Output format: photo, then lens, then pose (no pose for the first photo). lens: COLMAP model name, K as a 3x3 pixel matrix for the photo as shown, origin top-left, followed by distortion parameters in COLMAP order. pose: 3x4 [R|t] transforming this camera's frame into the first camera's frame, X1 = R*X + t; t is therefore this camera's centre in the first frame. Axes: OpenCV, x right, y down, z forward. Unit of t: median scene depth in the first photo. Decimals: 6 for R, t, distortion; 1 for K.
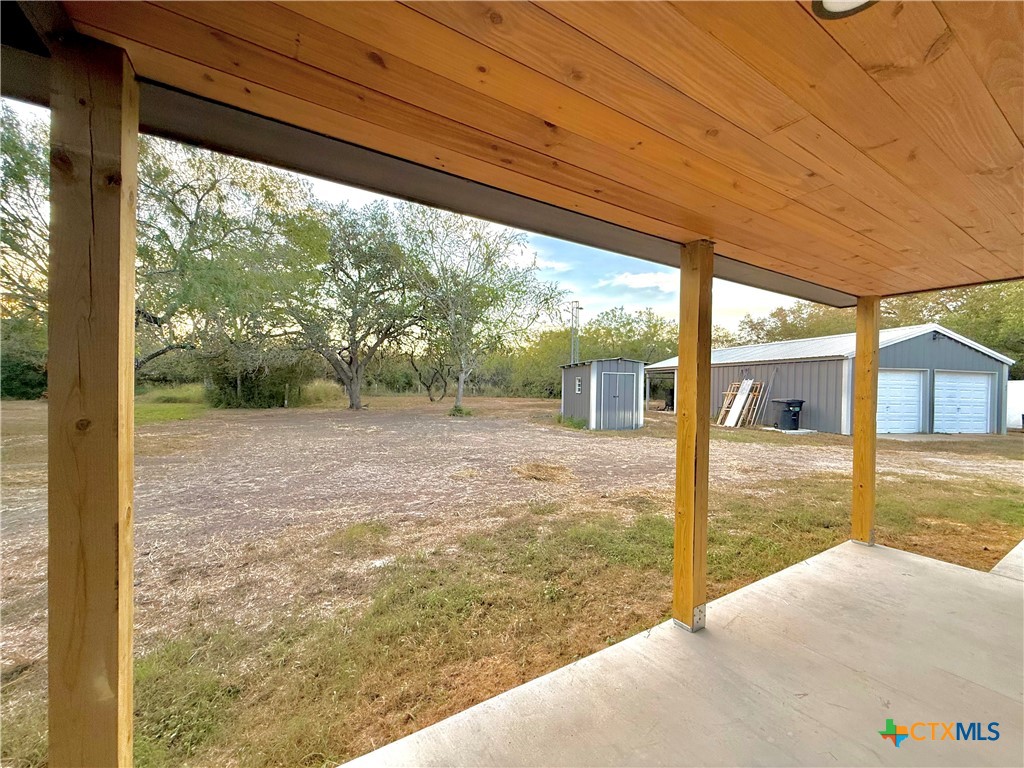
lens RADIAL K [[422.6, 0, 512.0], [0, 422.6, 384.0], [0, 0, 1]] dist [0.000518, 0.000011]
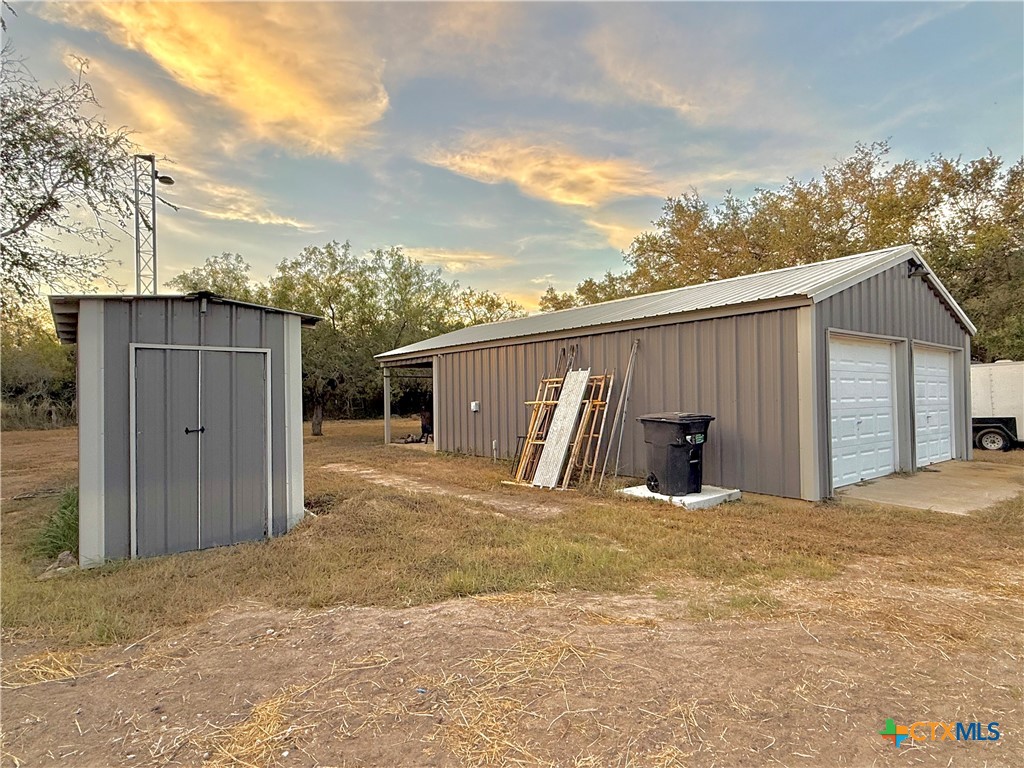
lens RADIAL K [[562.9, 0, 512.0], [0, 562.9, 384.0], [0, 0, 1]] dist [-0.003057, -0.000994]
pose [[0.901693, -0.021721, 0.431832, 0.256170], [0.027016, 0.999616, -0.006131, 0.005631], [-0.431533, 0.017195, 0.901933, 0.525673]]
